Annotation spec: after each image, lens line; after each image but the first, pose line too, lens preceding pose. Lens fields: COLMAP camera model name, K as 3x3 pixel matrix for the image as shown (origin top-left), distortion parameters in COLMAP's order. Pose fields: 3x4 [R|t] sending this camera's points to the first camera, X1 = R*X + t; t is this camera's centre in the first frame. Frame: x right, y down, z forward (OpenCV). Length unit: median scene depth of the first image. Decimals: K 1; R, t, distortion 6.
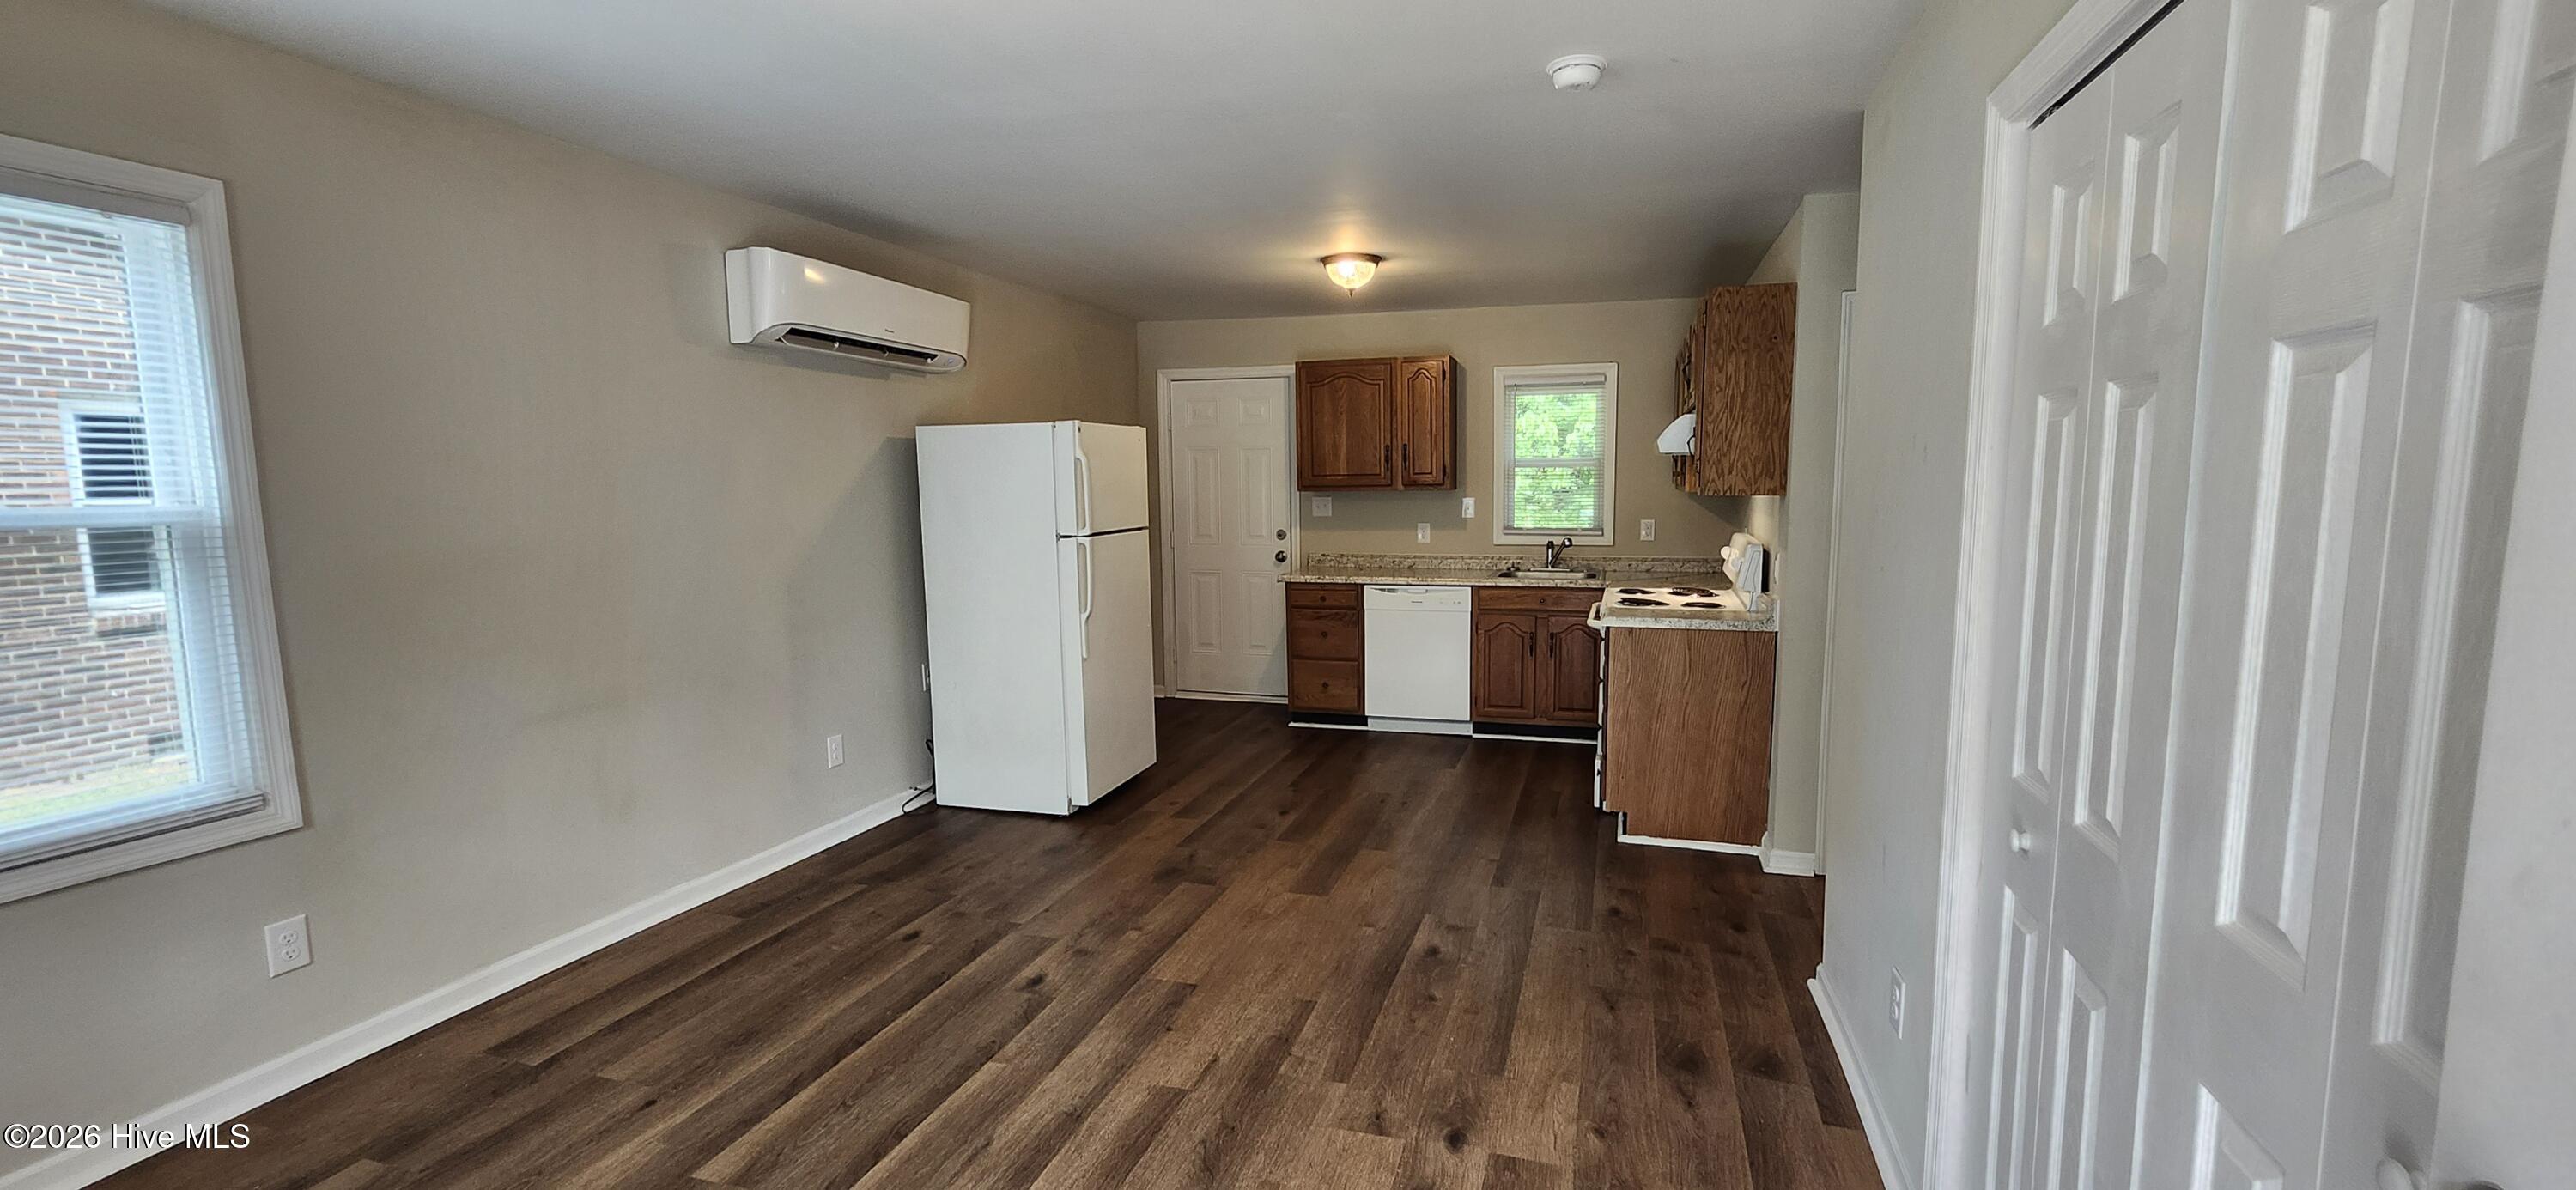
lens RADIAL K [[1053.9, 0, 1322.5], [0, 1053.9, 600.2], [0, 0, 1]] dist [-0.000422, 0.000025]
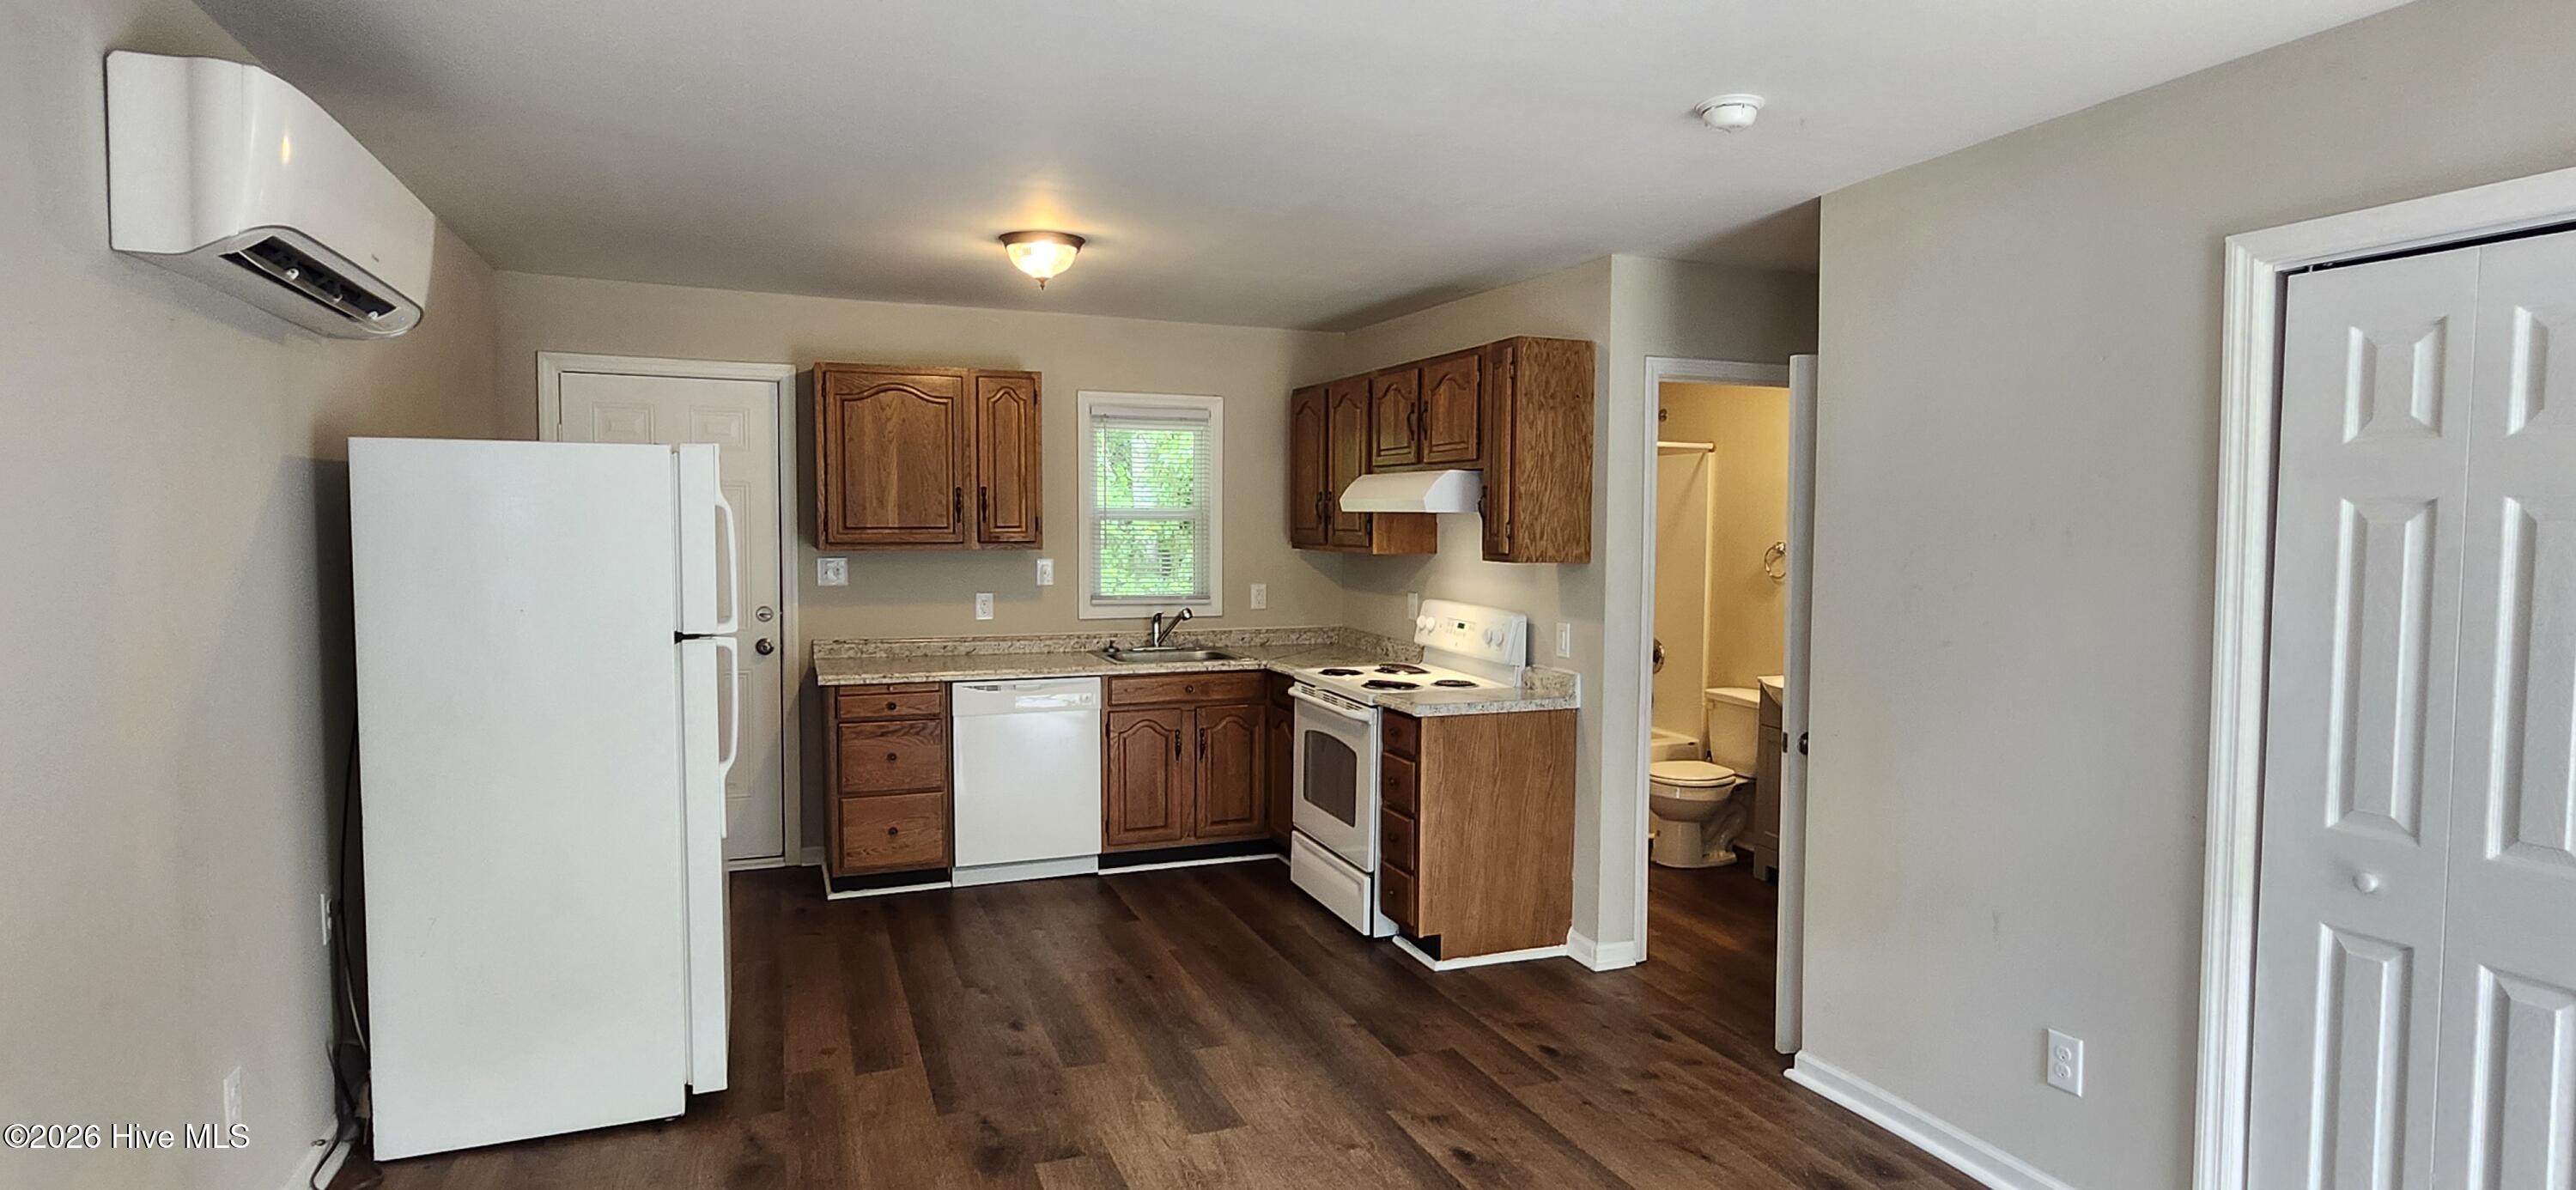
lens RADIAL K [[1313.2, 0, 1296.0], [0, 1313.2, 581.4], [0, 0, 1]] dist [0.001873, 0.000354]
pose [[0.789546, -0.015783, 0.613489, -0.456929], [0.057044, 0.997229, -0.047759, -0.038758], [-0.611035, 0.072703, 0.788258, 0.221139]]
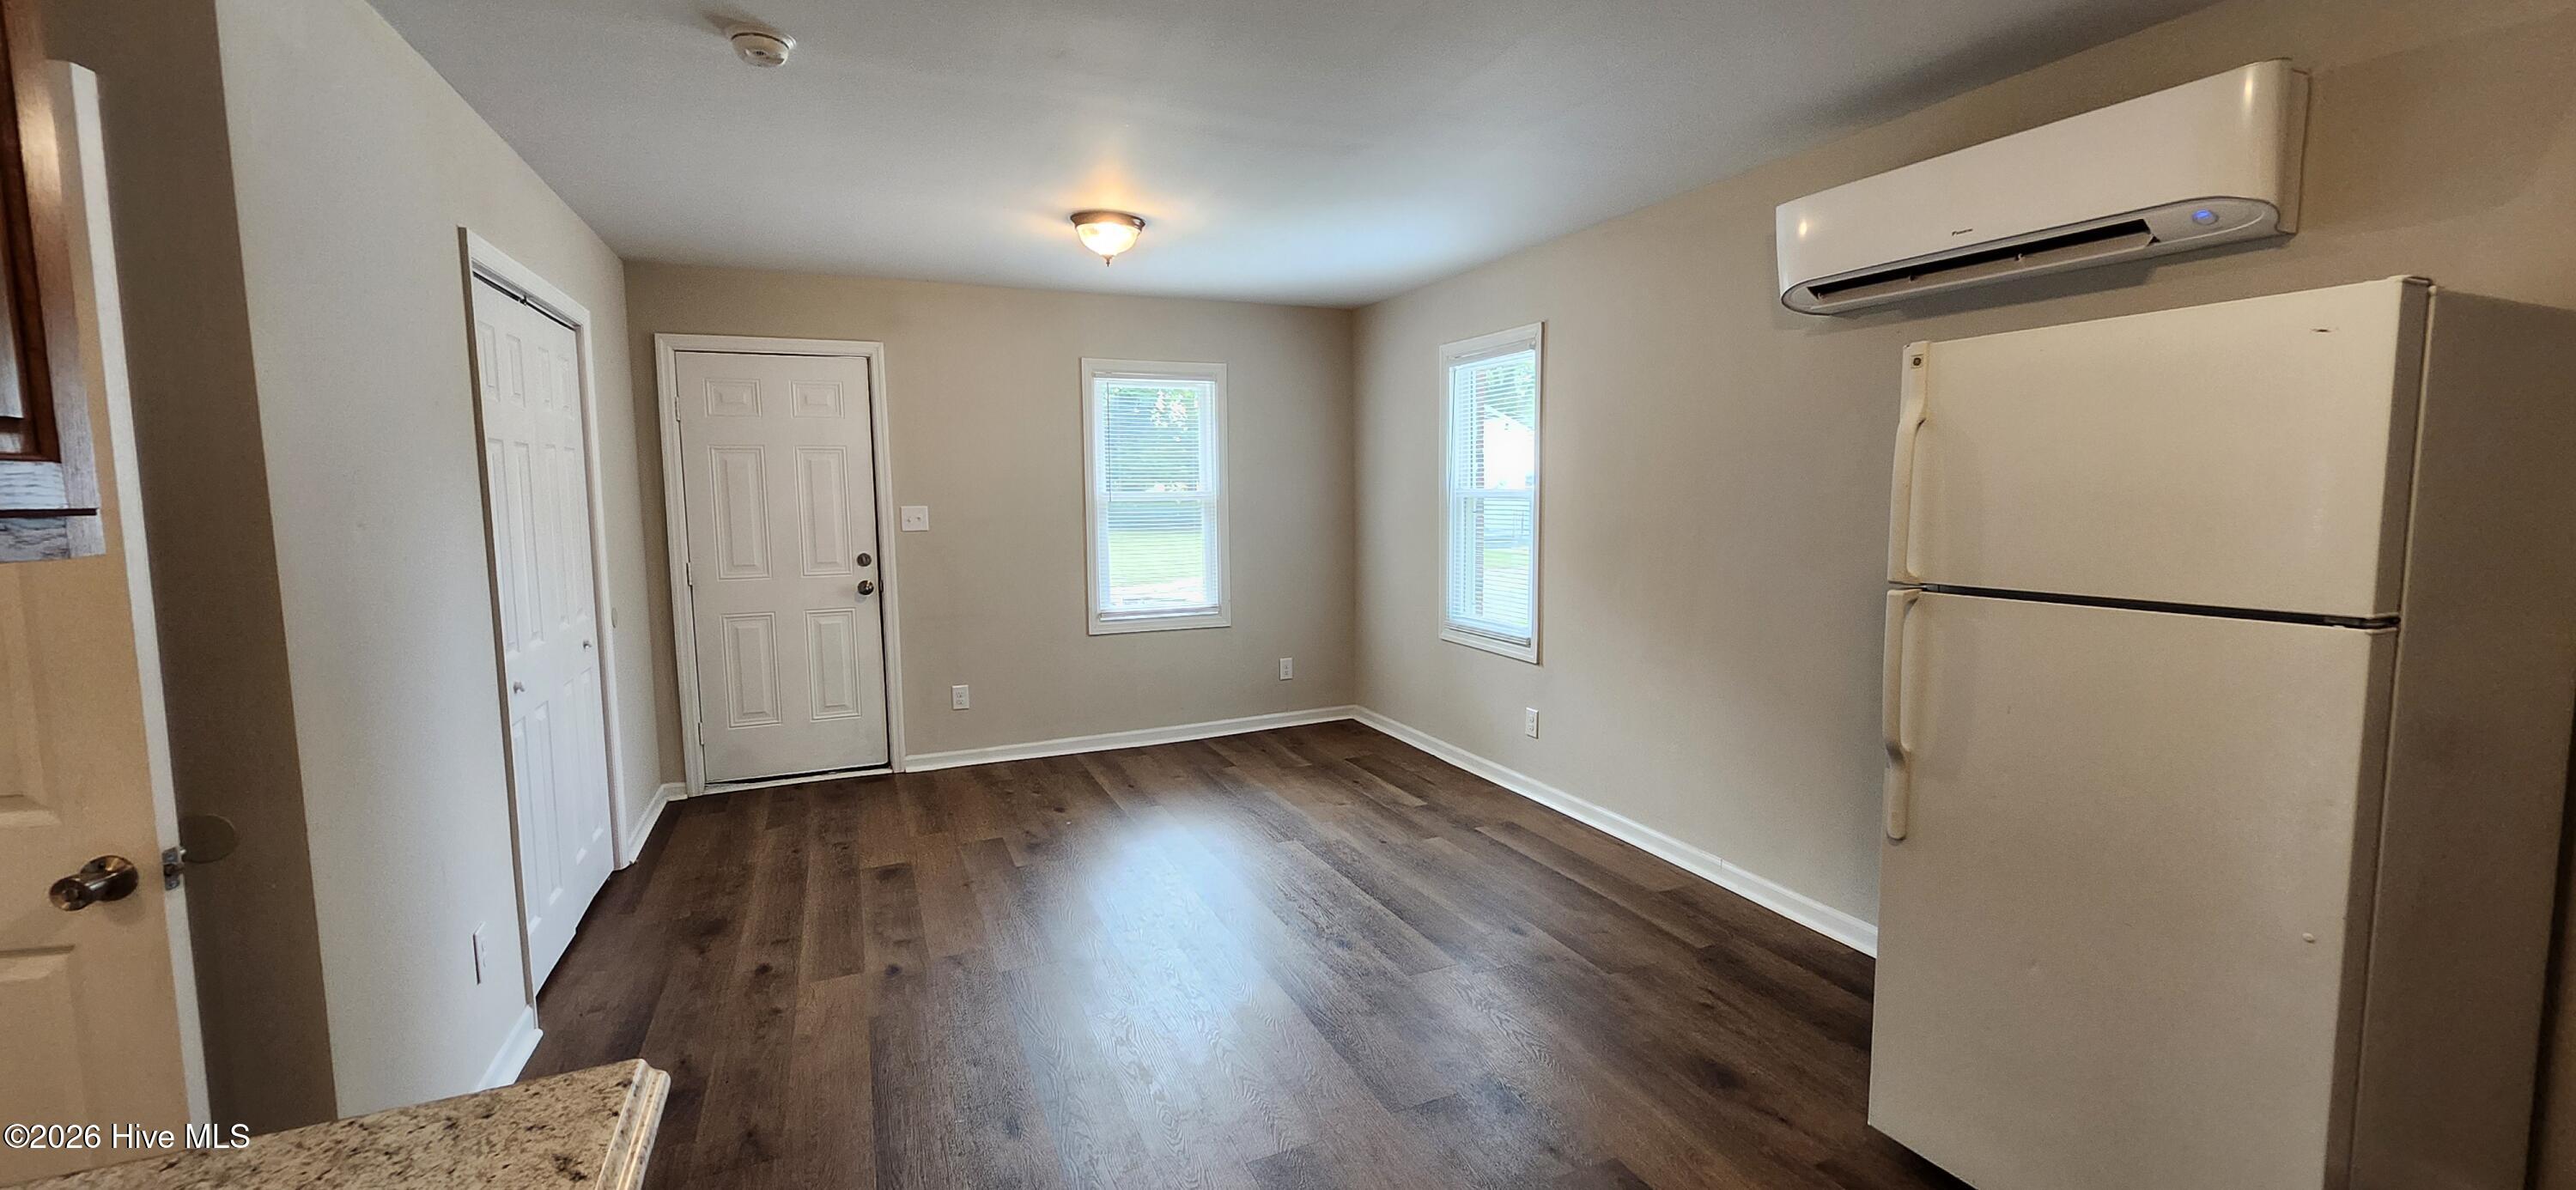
lens RADIAL K [[1014.2, 0, 1292.9], [0, 1014.2, 596.9], [0, 0, 1]] dist [0.000526, 0.000285]
pose [[-0.768232, 0.083108, -0.634754, 0.291113], [-0.059164, 0.978077, 0.199665, -0.138100], [0.637432, 0.190943, -0.746473, 1.239148]]
